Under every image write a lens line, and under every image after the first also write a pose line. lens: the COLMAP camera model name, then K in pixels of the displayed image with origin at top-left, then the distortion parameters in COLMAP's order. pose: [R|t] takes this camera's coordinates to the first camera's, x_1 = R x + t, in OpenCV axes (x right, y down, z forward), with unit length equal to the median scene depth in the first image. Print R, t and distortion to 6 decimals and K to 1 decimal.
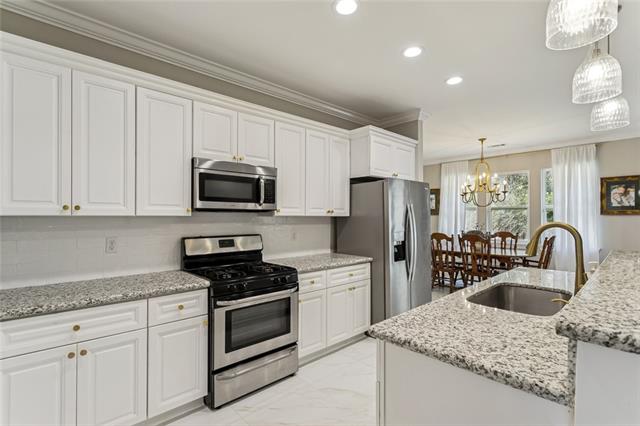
lens RADIAL K [[307.8, 0, 326.0], [0, 307.8, 212.9], [0, 0, 1]] dist [0.016915, -0.000435]
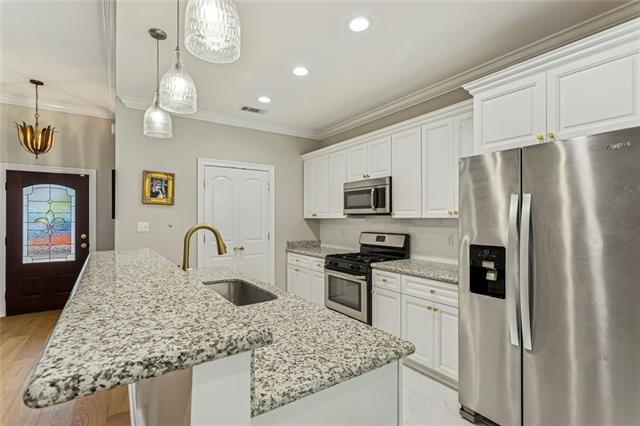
lens RADIAL K [[307.8, 0, 324.0], [0, 307.8, 217.3], [0, 0, 1]] dist [0.016915, -0.000435]
pose [[-0.157157, -0.005502, -0.987558, 0.994192], [0.011164, 0.999911, -0.007348, 0.012428], [0.987511, -0.012180, -0.157081, 0.921797]]
